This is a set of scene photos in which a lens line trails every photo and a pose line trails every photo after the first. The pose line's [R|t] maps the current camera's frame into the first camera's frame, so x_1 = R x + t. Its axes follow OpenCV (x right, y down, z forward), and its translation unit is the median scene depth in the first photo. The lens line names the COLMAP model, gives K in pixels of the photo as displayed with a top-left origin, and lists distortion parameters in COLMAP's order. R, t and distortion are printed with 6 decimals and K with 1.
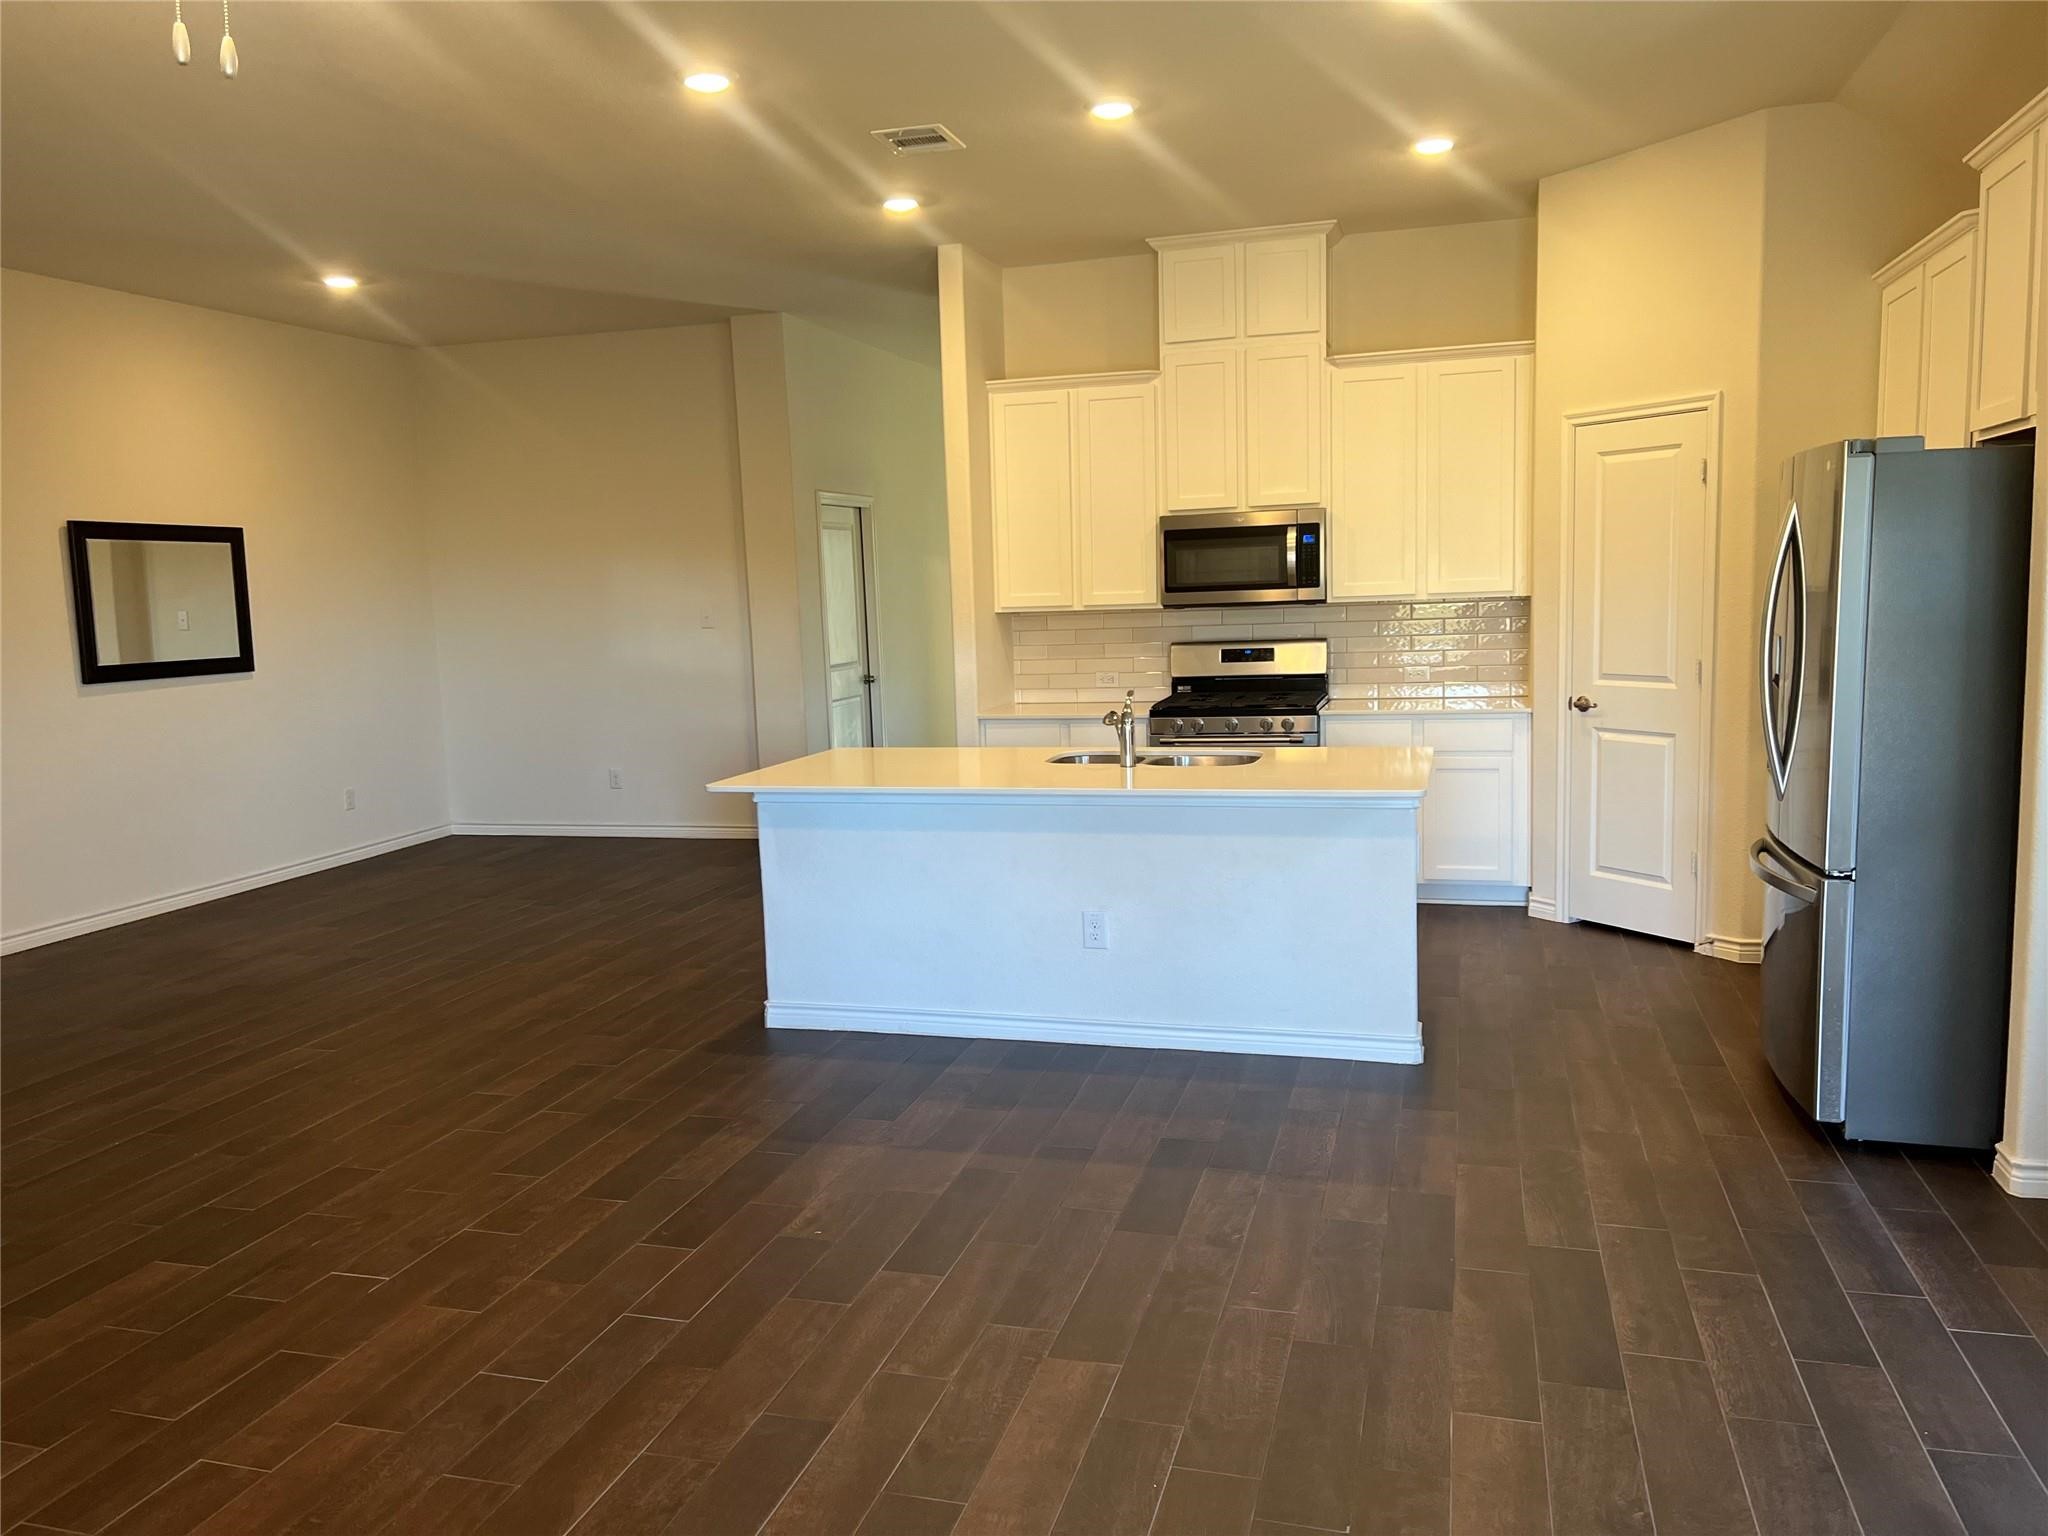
lens RADIAL K [[1552.4, 0, 1028.8], [0, 1552.4, 763.5], [0, 0, 1]] dist [0.101871, -0.110403]
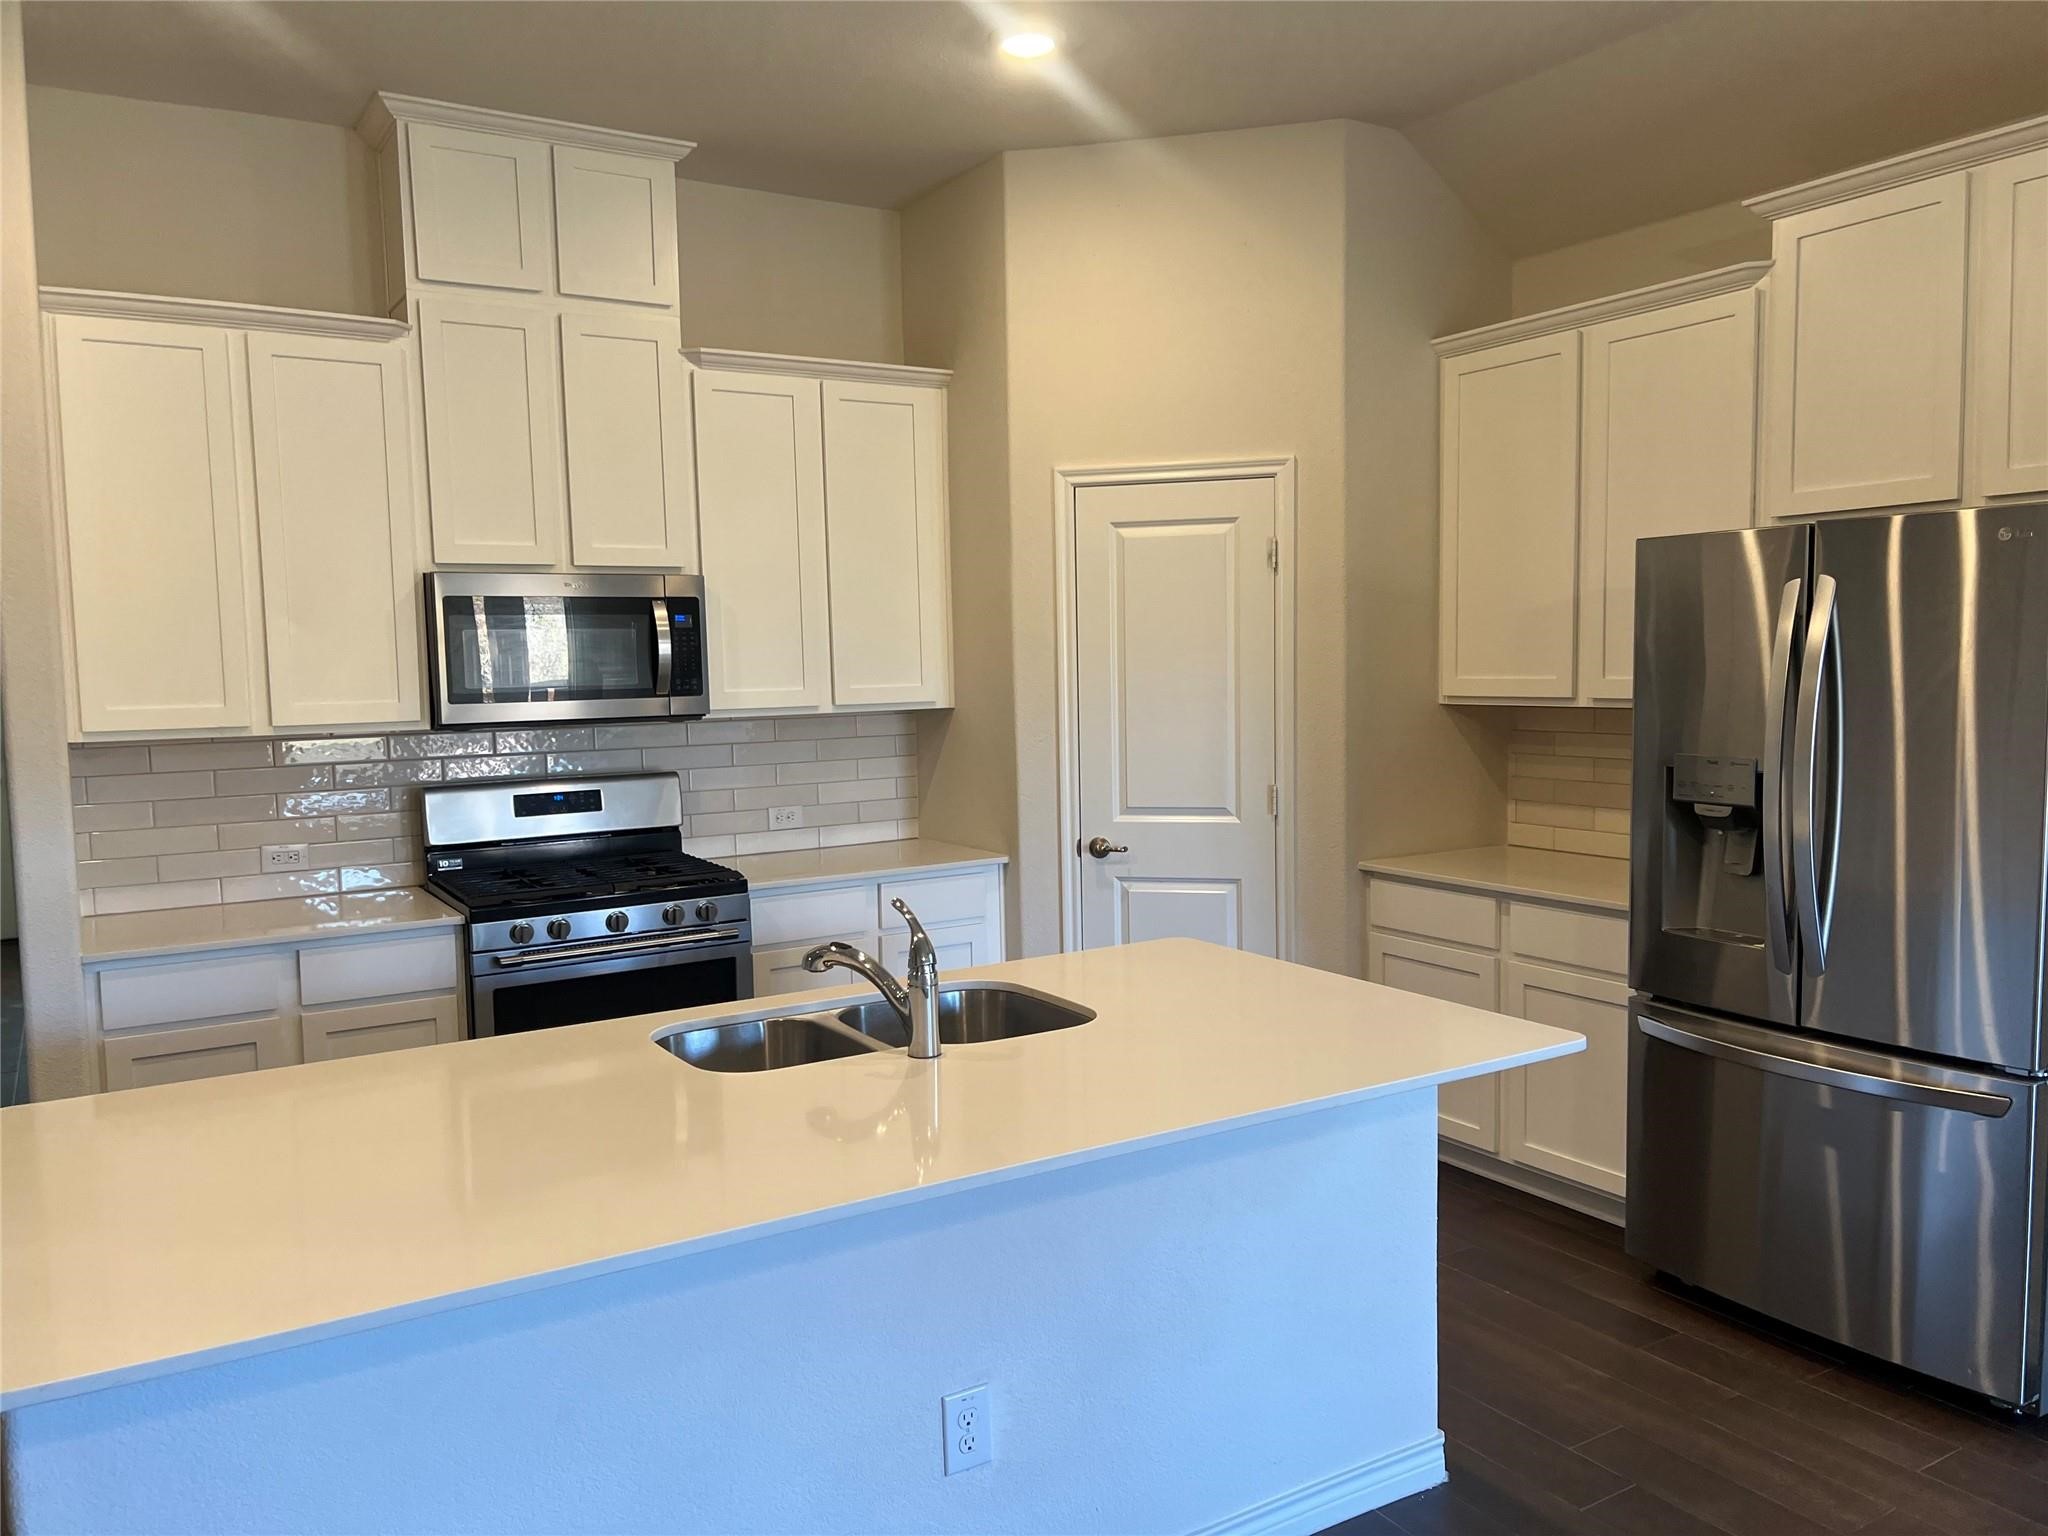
lens RADIAL K [[1552.4, 0, 1028.8], [0, 1552.4, 763.5], [0, 0, 1]] dist [0.101871, -0.110403]
pose [[0.679754, -0.031189, 0.732777, -0.201280], [0.084917, 0.995723, -0.036392, -0.049141], [-0.728508, 0.086963, 0.679495, 0.461009]]
